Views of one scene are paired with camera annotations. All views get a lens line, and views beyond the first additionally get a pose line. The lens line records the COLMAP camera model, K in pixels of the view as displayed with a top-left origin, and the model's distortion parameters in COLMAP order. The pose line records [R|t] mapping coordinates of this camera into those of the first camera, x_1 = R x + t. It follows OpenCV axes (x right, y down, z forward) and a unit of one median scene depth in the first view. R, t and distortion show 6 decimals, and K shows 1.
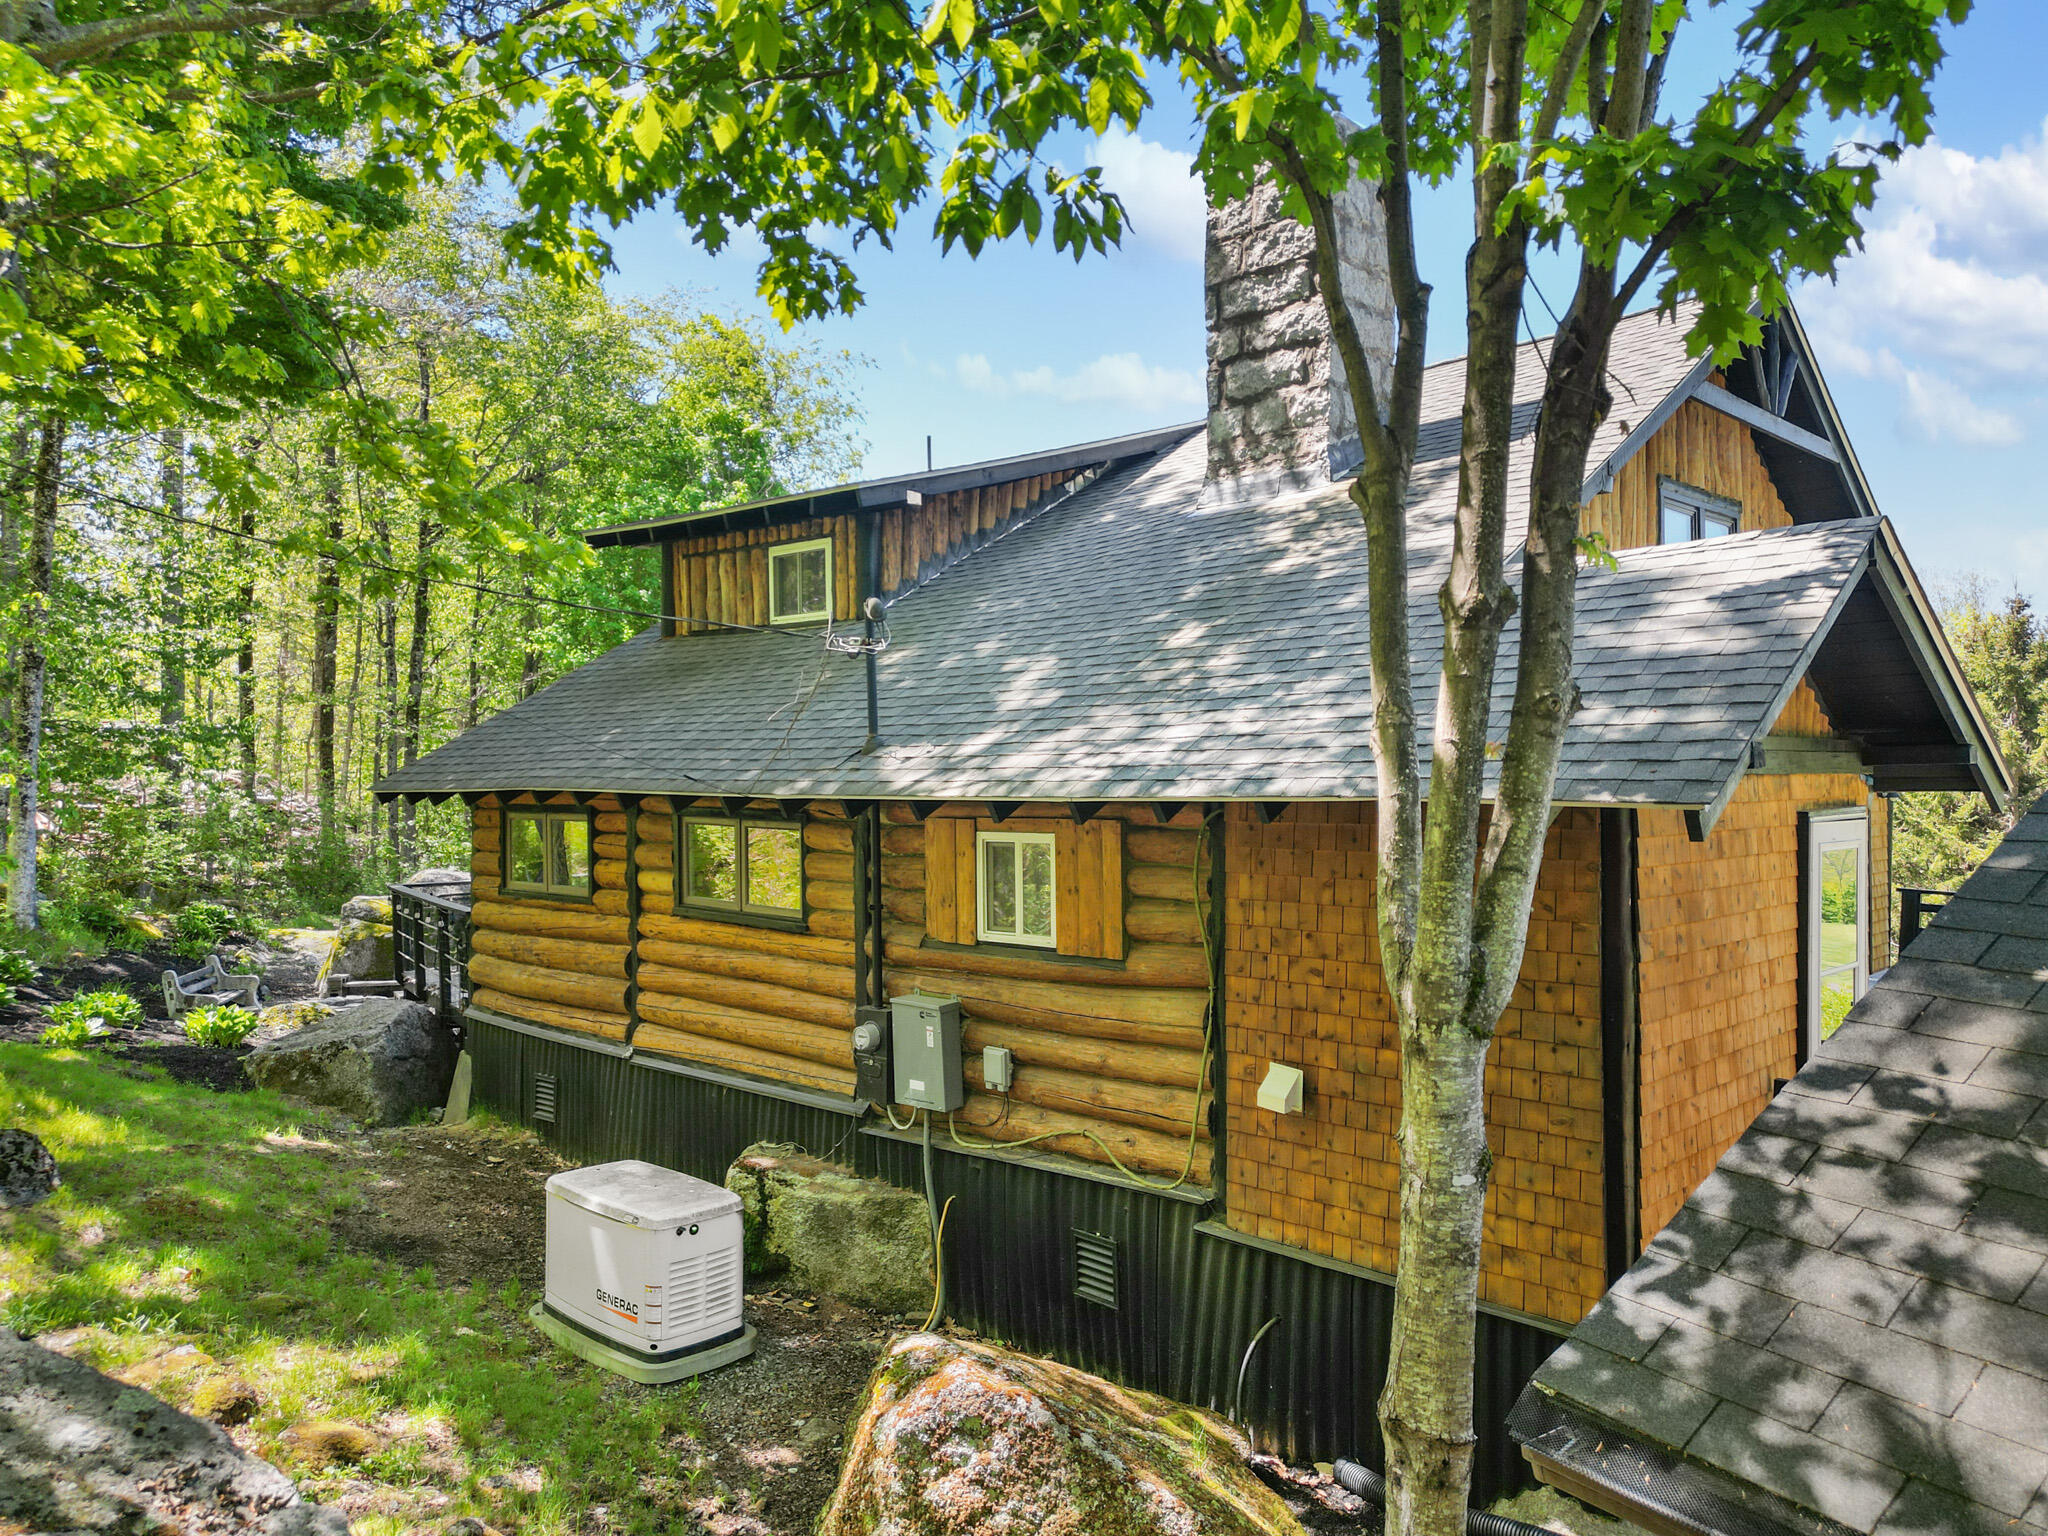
lens RADIAL K [[1420.1, 0, 1030.3], [0, 1420.1, 793.8], [0, 0, 1]] dist [0.075937, -0.100317]
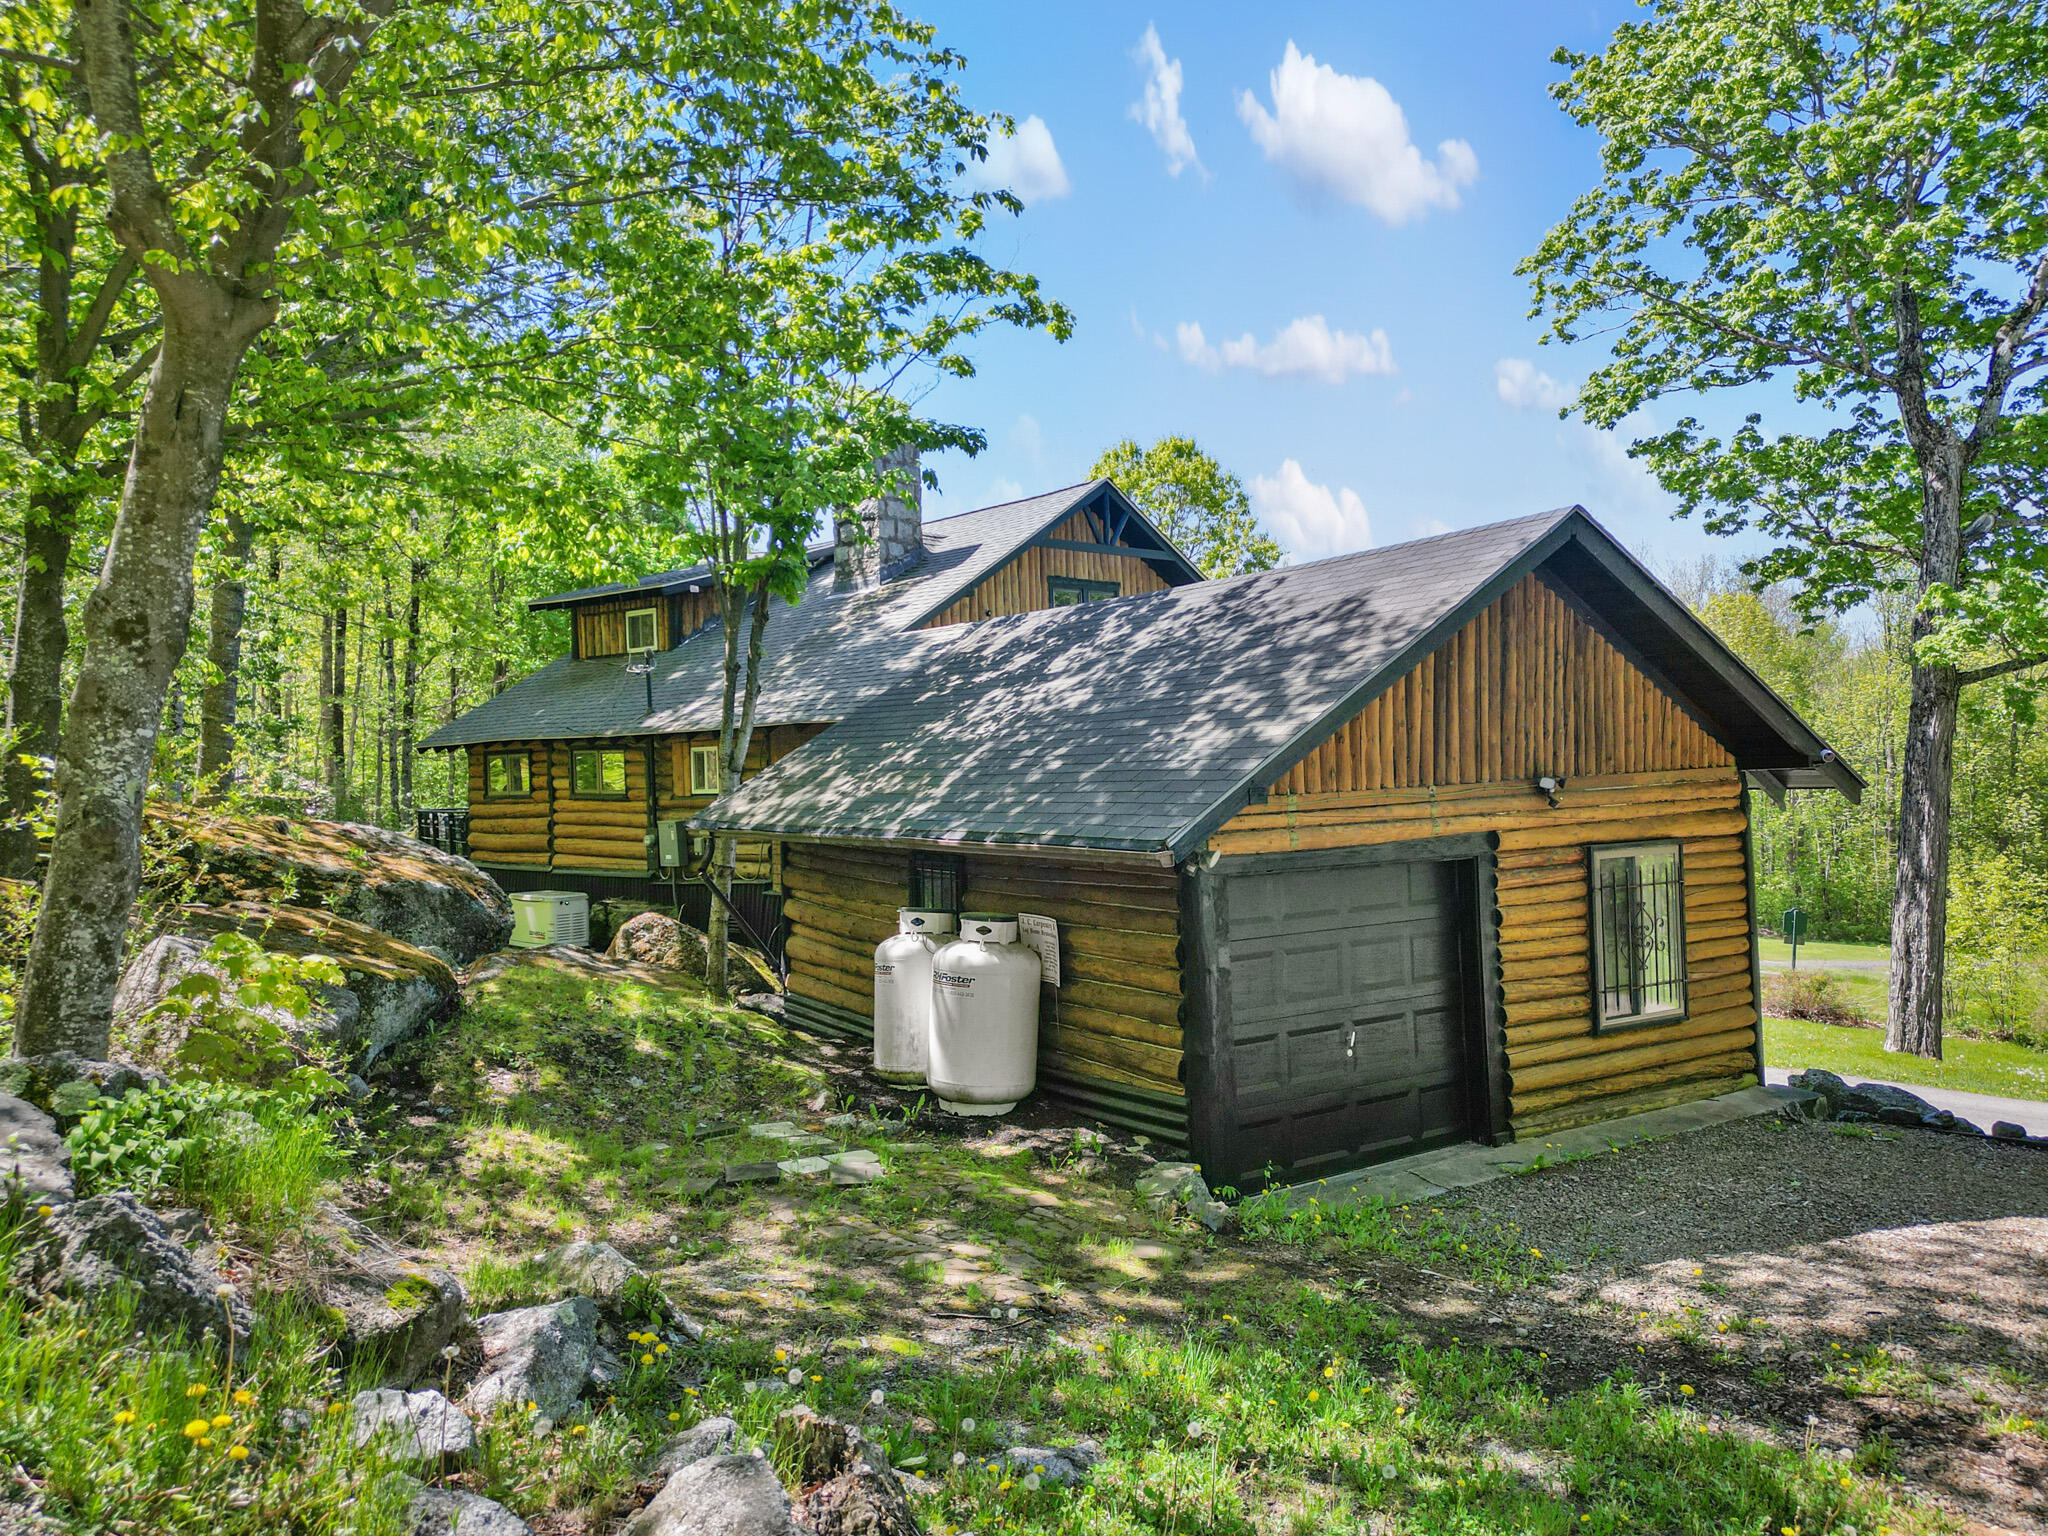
lens RADIAL K [[1449.0, 0, 1024.0], [0, 1449.0, 768.0], [0, 0, 1]] dist [0.085504, -0.101219]
pose [[0.999759, -0.020979, 0.006528, 0.361535], [0.021053, 0.999713, -0.011451, 0.072058], [-0.006286, 0.011586, 0.999913, -1.024028]]
